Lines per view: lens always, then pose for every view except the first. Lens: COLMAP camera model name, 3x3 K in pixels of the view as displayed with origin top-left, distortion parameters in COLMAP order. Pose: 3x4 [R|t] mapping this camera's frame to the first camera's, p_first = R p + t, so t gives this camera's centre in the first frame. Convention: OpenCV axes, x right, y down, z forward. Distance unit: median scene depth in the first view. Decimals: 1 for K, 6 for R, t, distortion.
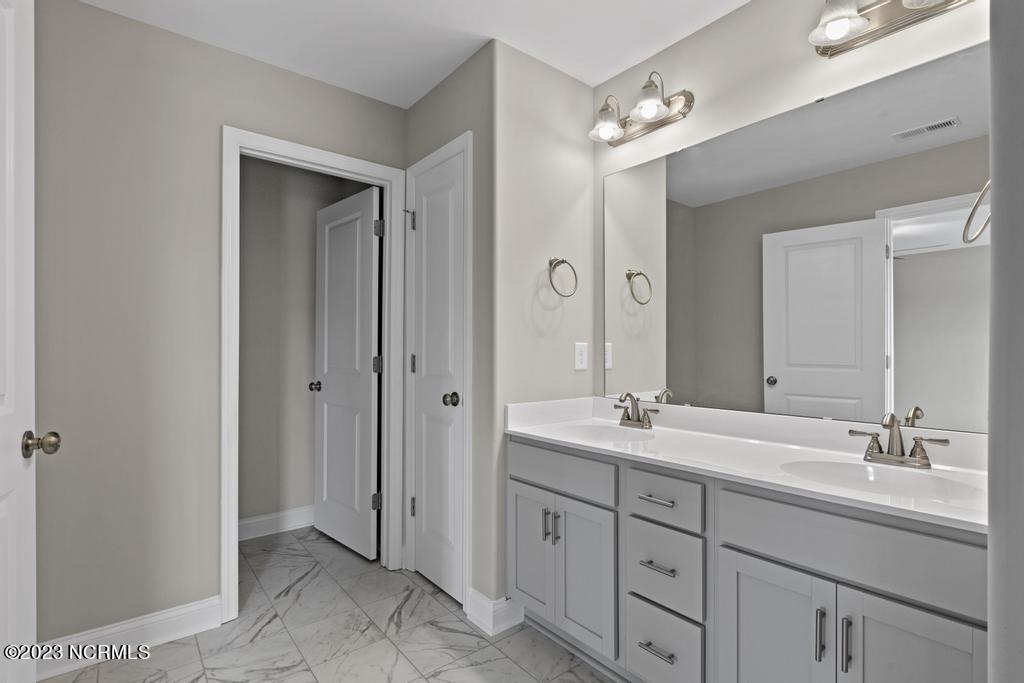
lens RADIAL K [[490.0, 0, 532.6], [0, 490.0, 349.1], [0, 0, 1]] dist [-0.003847, 0.001728]
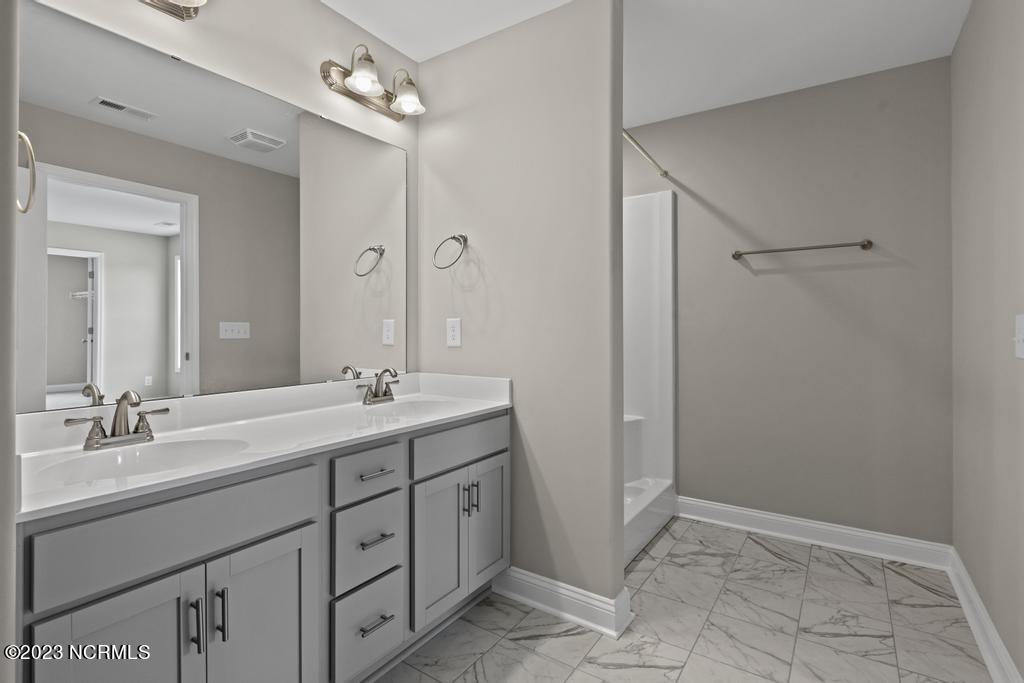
lens RADIAL K [[490.0, 0, 539.8], [0, 490.0, 321.5], [0, 0, 1]] dist [-0.003847, 0.001728]
pose [[-0.307881, 0.011913, 0.951350, -0.567389], [-0.007877, 0.999855, -0.015069, 0.004086], [-0.951392, -0.012133, -0.307742, 0.683573]]
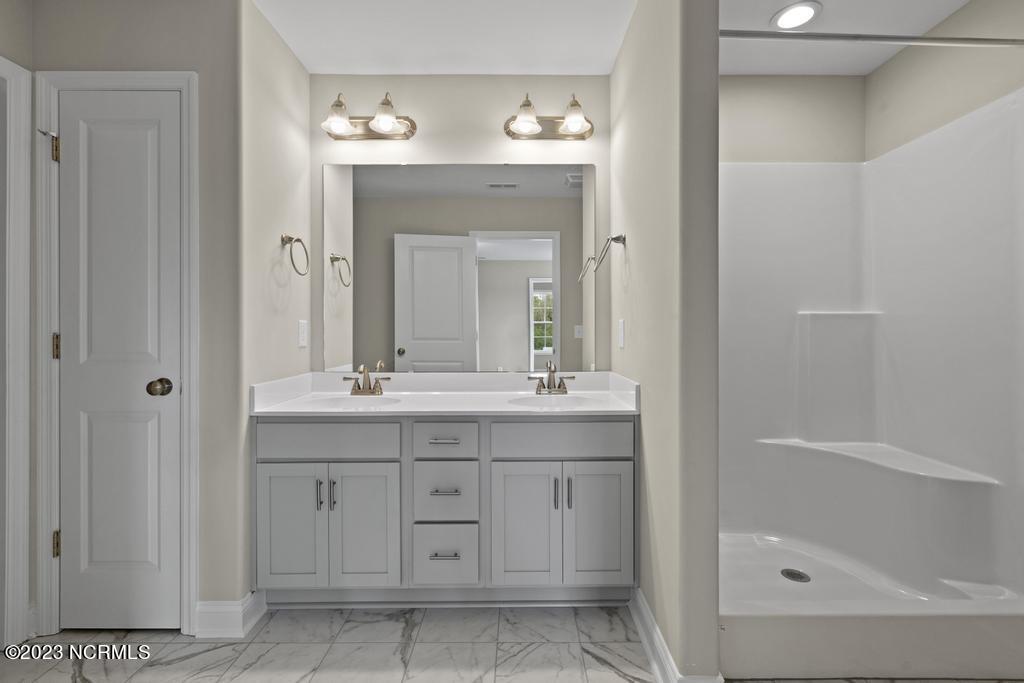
lens RADIAL K [[466.9, 0, 512.5], [0, 466.9, 328.0], [0, 0, 1]] dist [0.003881, 0.000346]
pose [[0.631078, -0.000085, 0.775719, -0.424467], [-0.002427, 0.999995, 0.002083, -0.000073], [-0.775715, -0.003197, 0.631075, 0.047353]]
